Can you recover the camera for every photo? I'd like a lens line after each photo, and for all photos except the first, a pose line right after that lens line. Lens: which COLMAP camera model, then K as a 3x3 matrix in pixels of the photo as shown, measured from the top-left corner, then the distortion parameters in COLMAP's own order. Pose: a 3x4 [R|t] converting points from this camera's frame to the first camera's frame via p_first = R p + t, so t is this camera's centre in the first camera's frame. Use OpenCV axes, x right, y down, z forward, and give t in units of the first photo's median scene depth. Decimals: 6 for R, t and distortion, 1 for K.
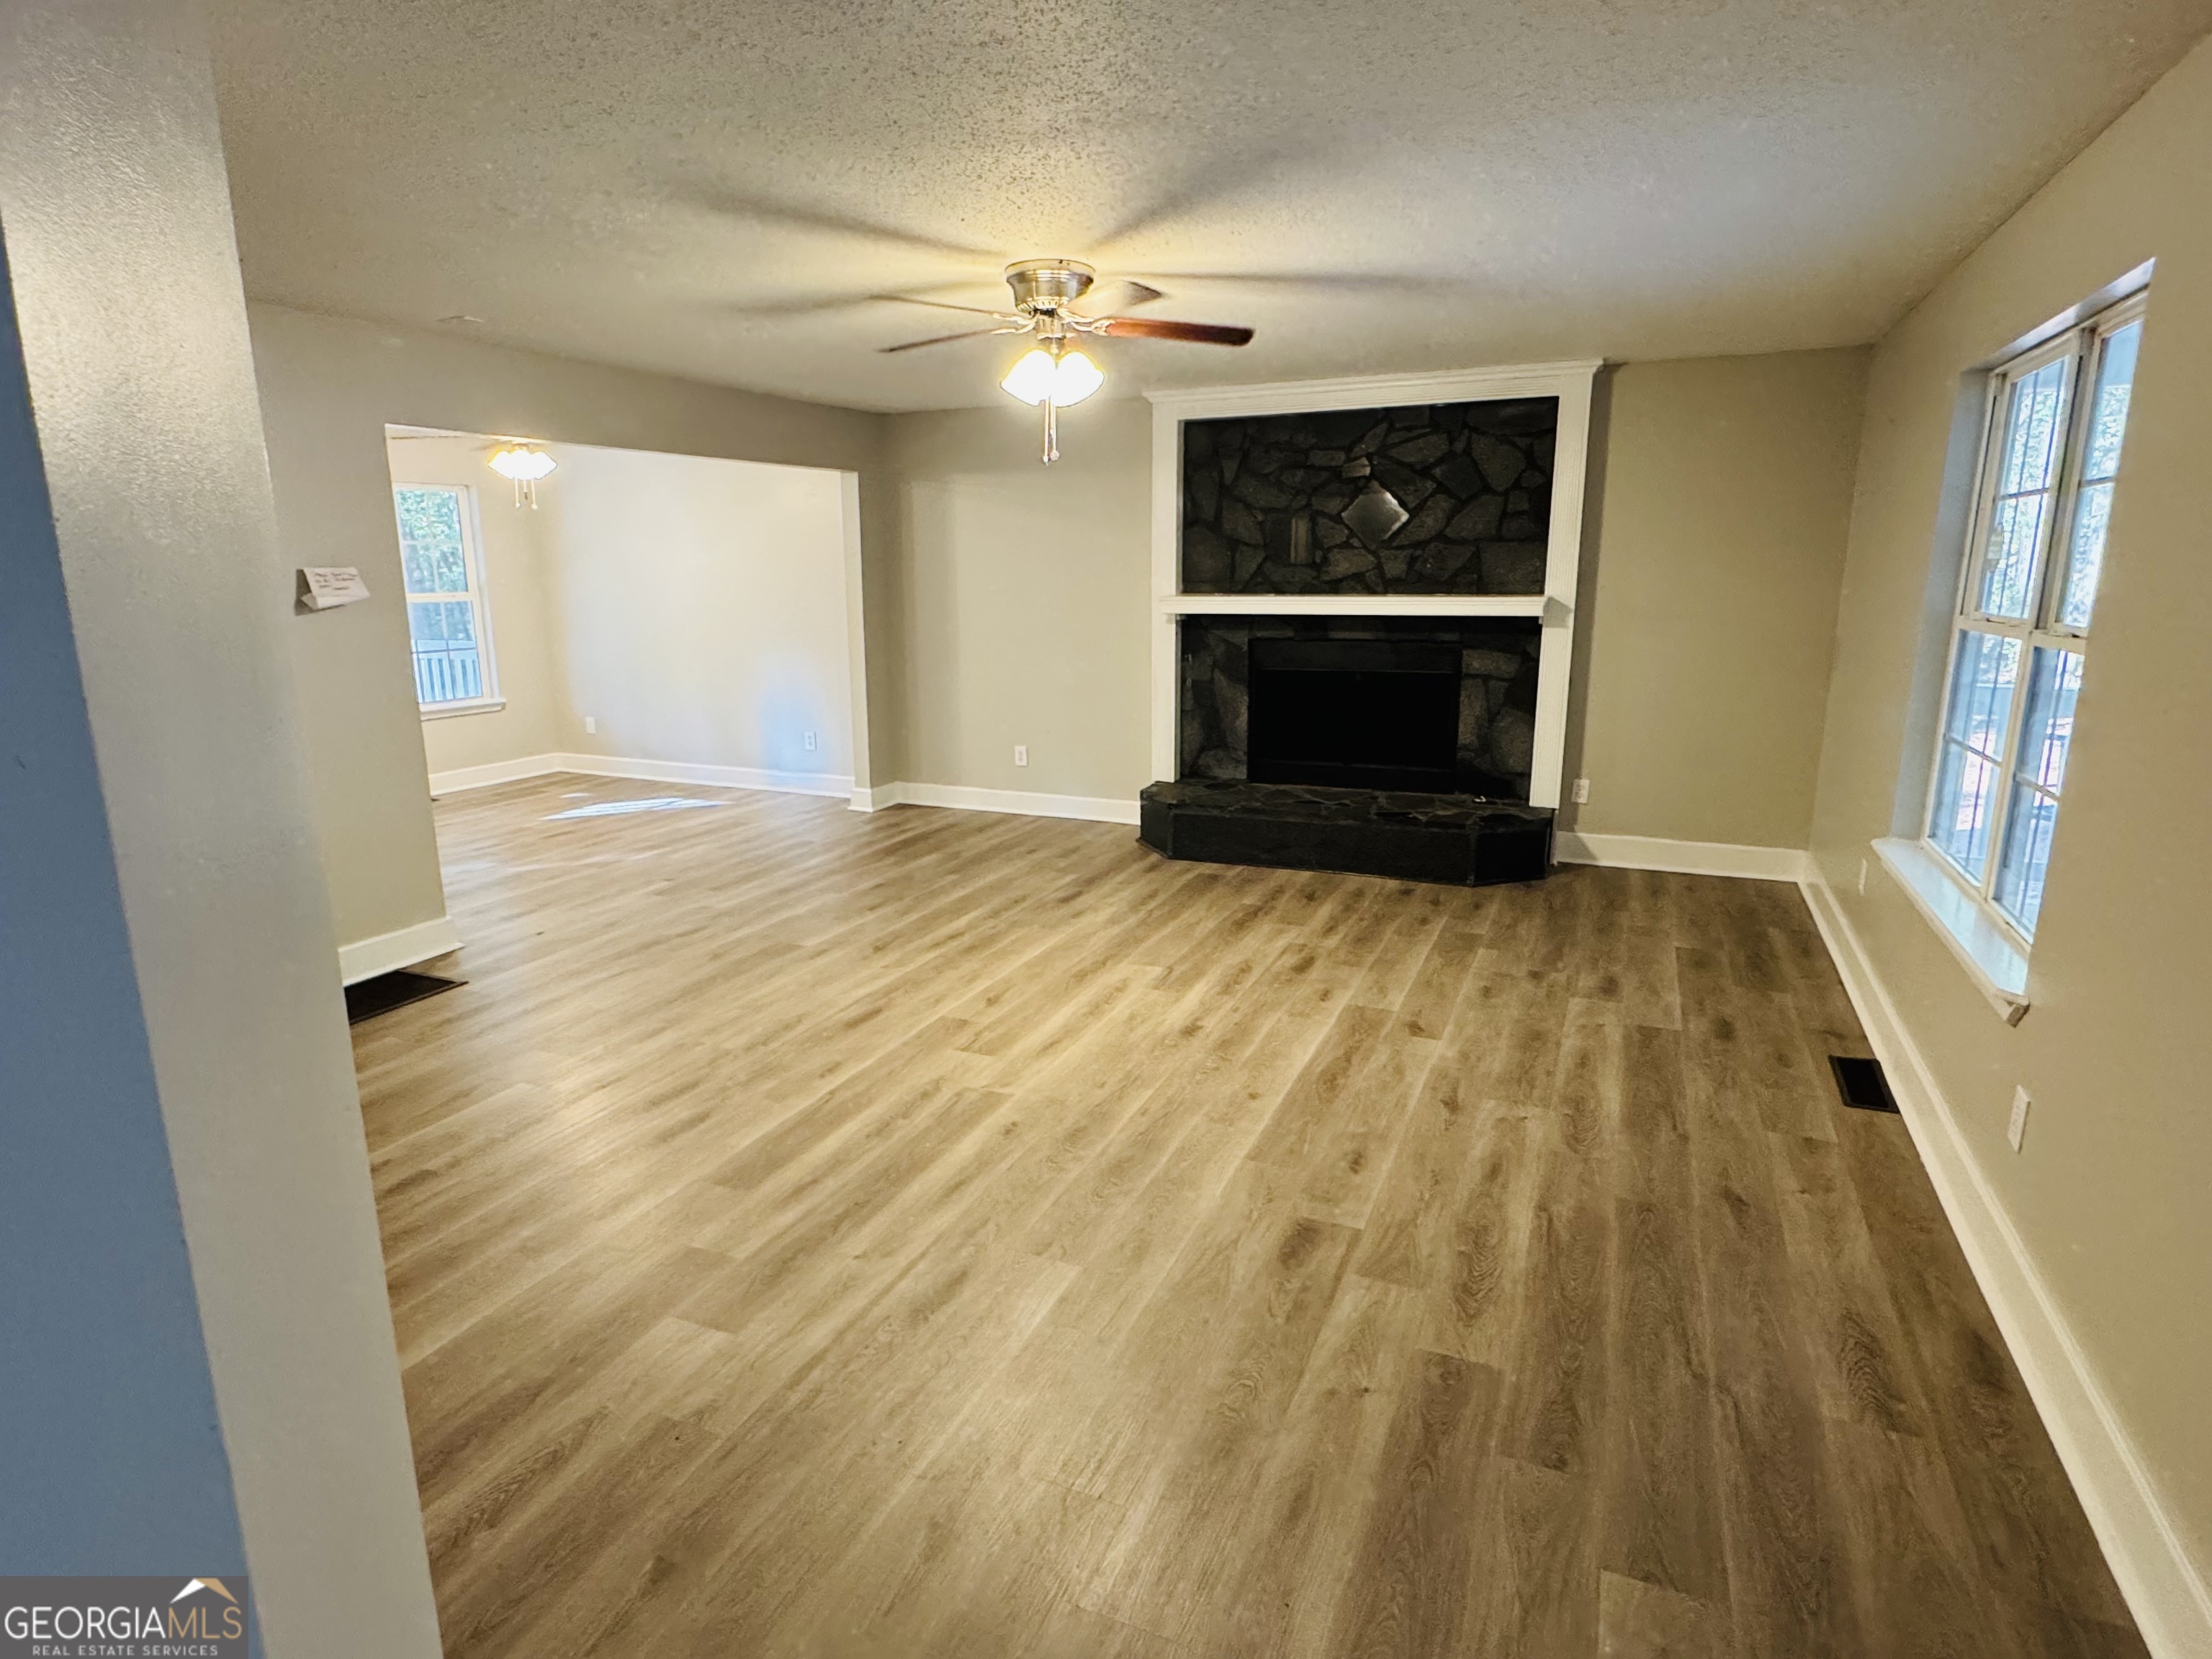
lens RADIAL K [[1173.7, 0, 1105.5], [0, 1173.7, 831.2], [0, 0, 1]] dist [-0.000357, 0.000544]
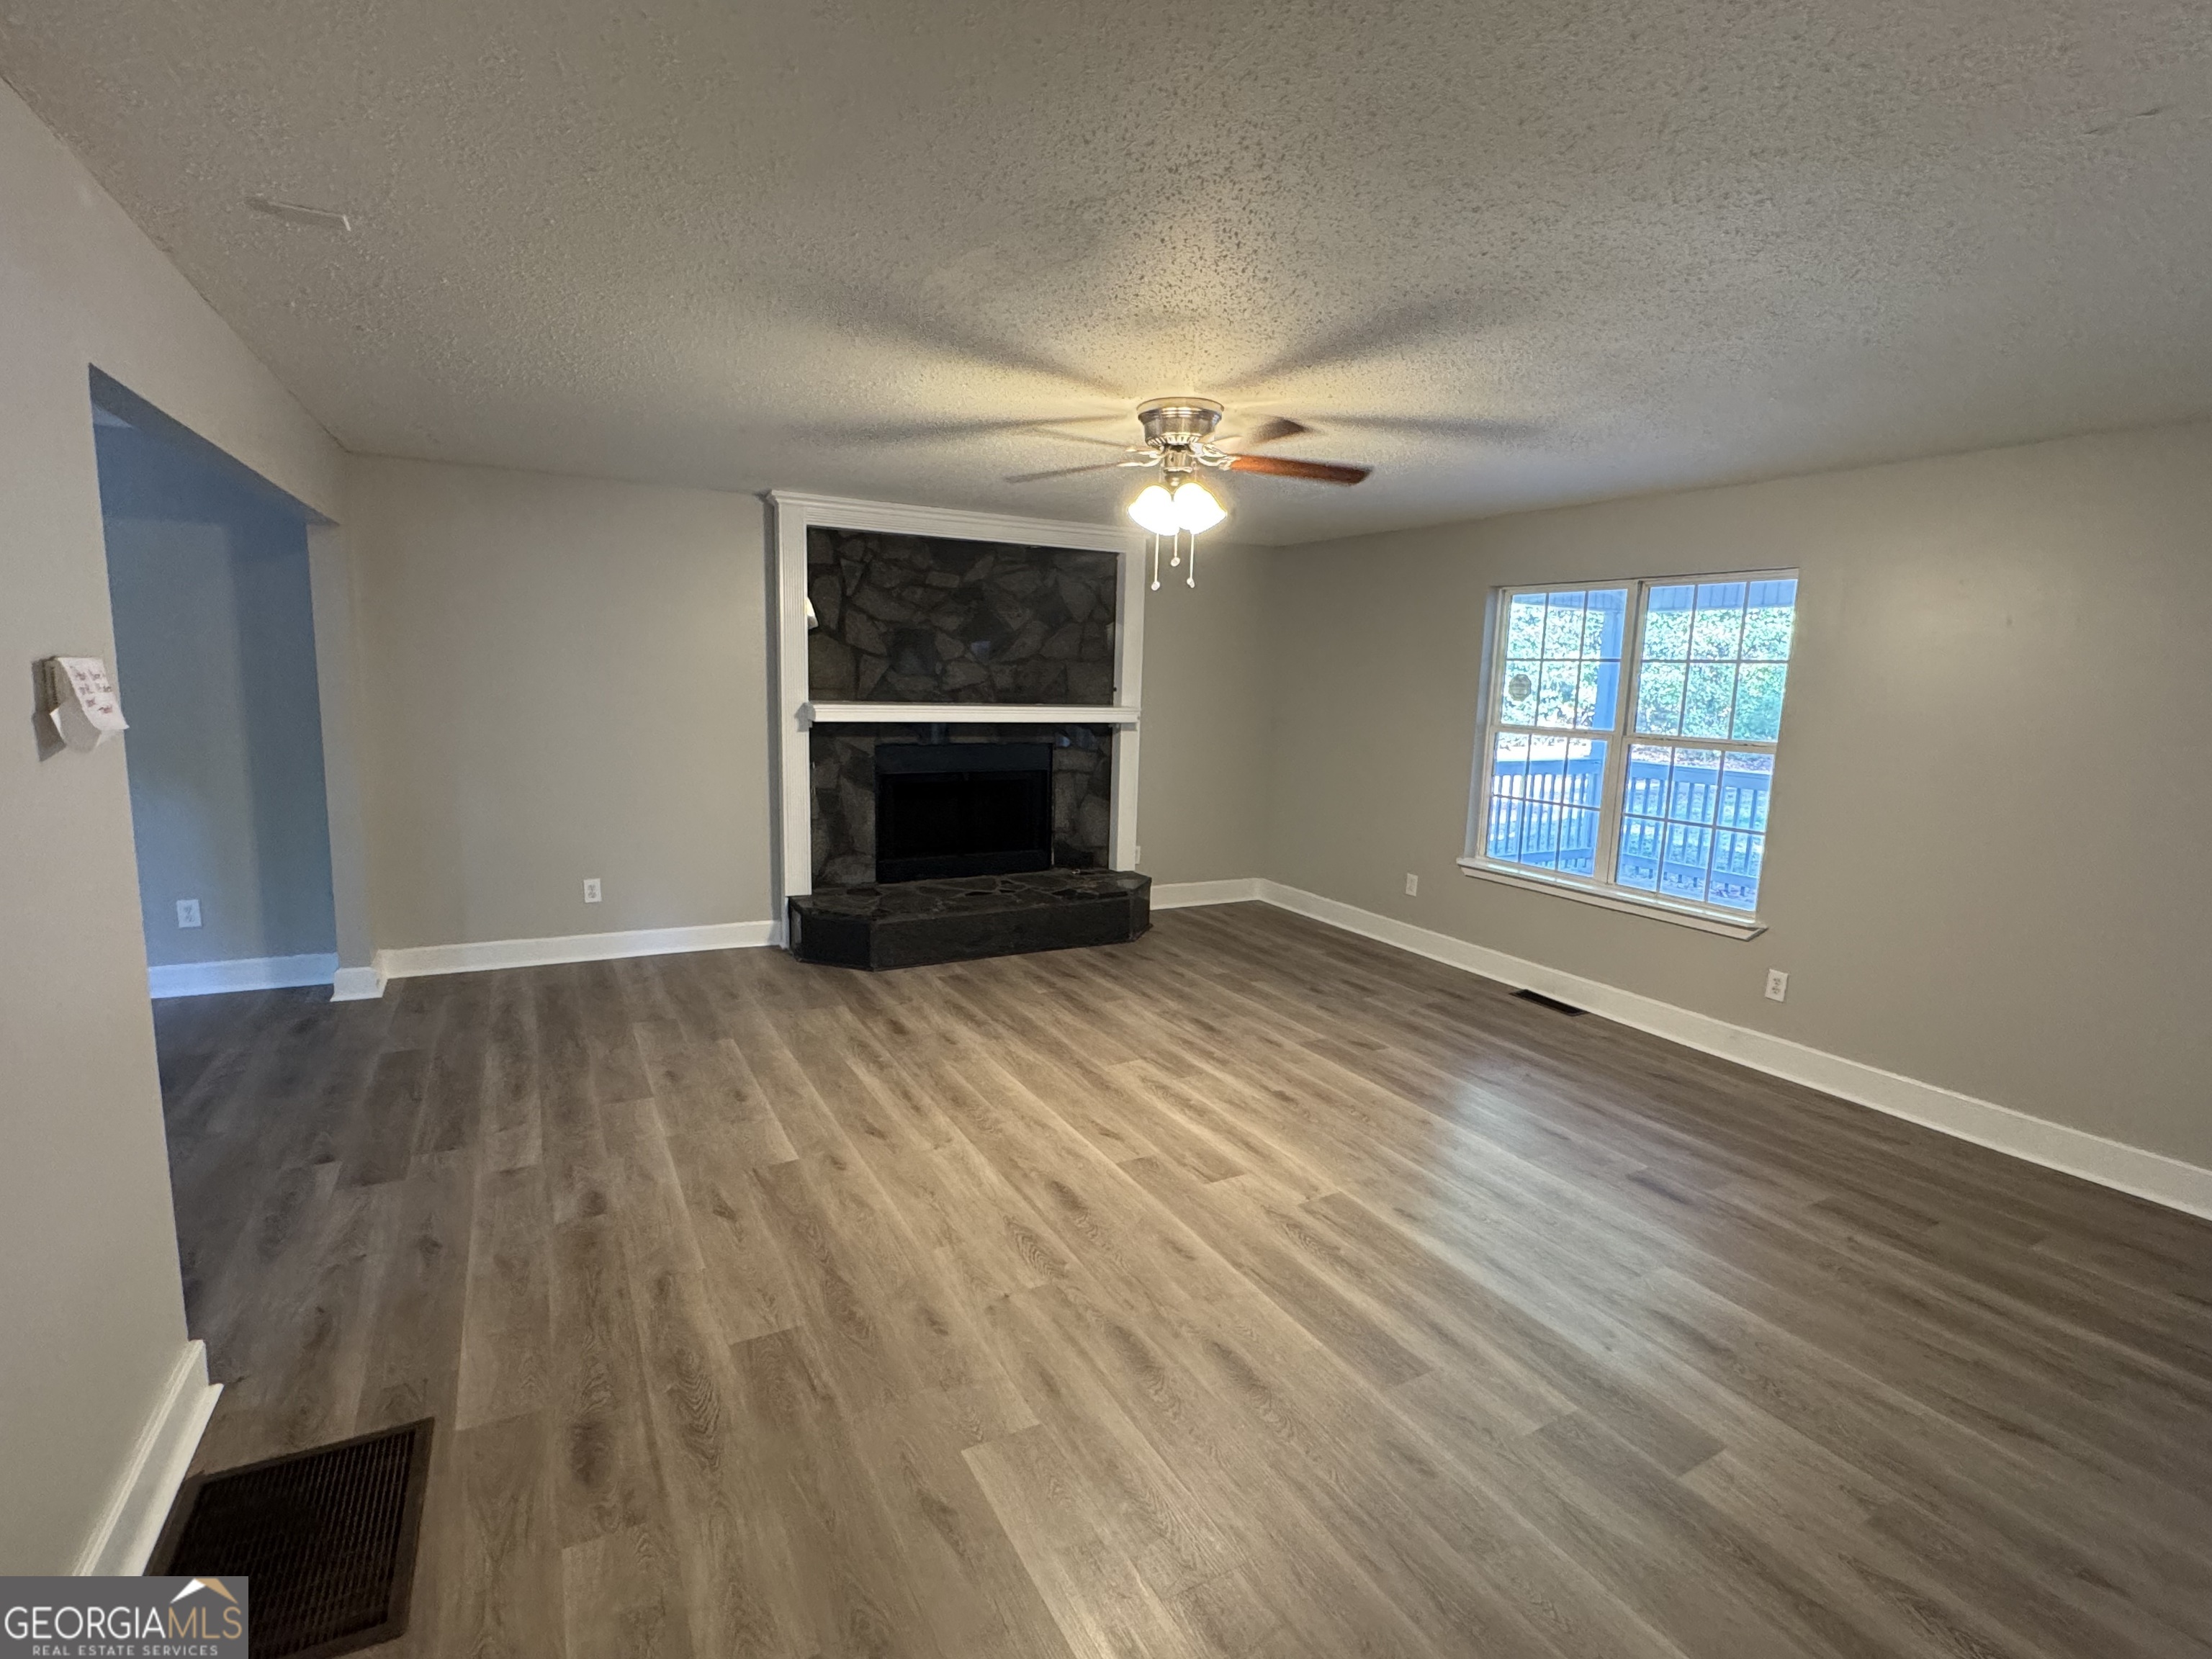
lens RADIAL K [[1044.2, 0, 1097.3], [0, 1044.2, 834.6], [0, 0, 1]] dist [-0.008677, 0.000903]
pose [[0.614807, -0.094820, 0.782957, -0.611483], [0.139636, 0.990150, 0.010264, -0.088208], [-0.776217, 0.103019, 0.621992, 0.374013]]
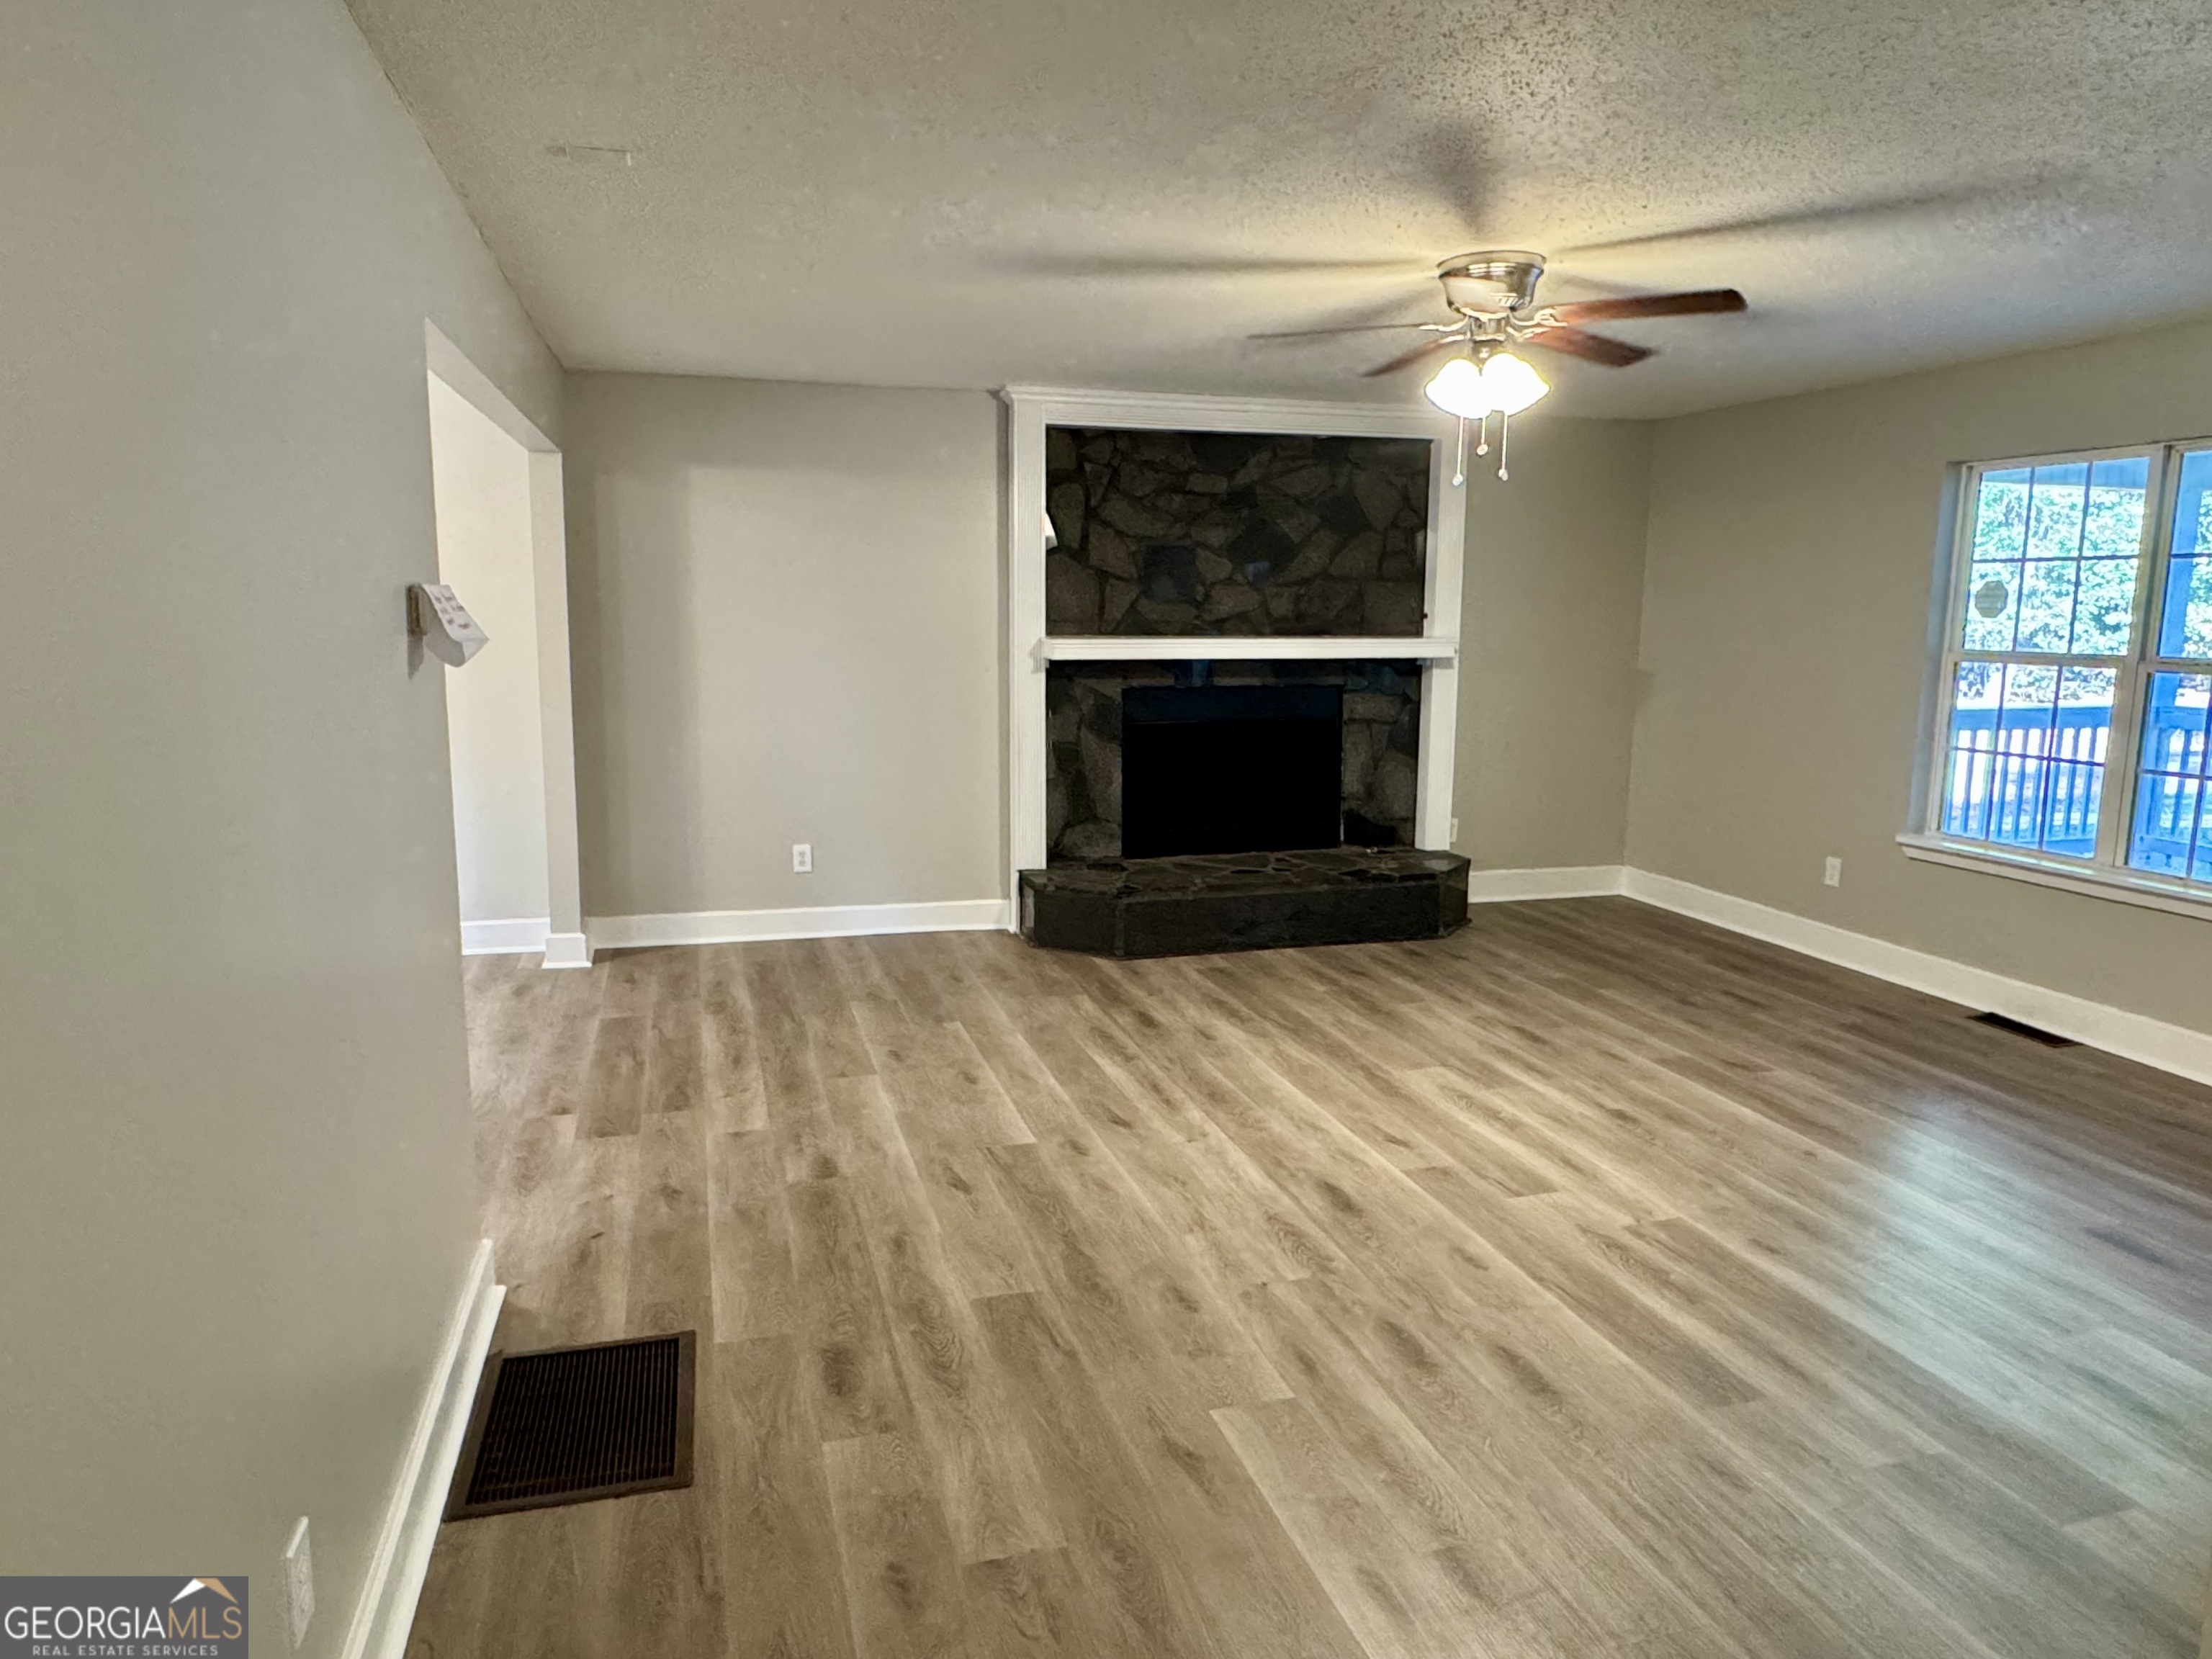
lens RADIAL K [[1422.9, 0, 1101.9], [0, 1422.9, 839.5], [0, 0, 1]] dist [-0.013347, 0.002722]
pose [[0.772130, -0.091719, 0.628811, -0.688204], [0.127973, 0.991699, -0.012490, -0.059205], [-0.622445, 0.090115, 0.777458, 0.293090]]
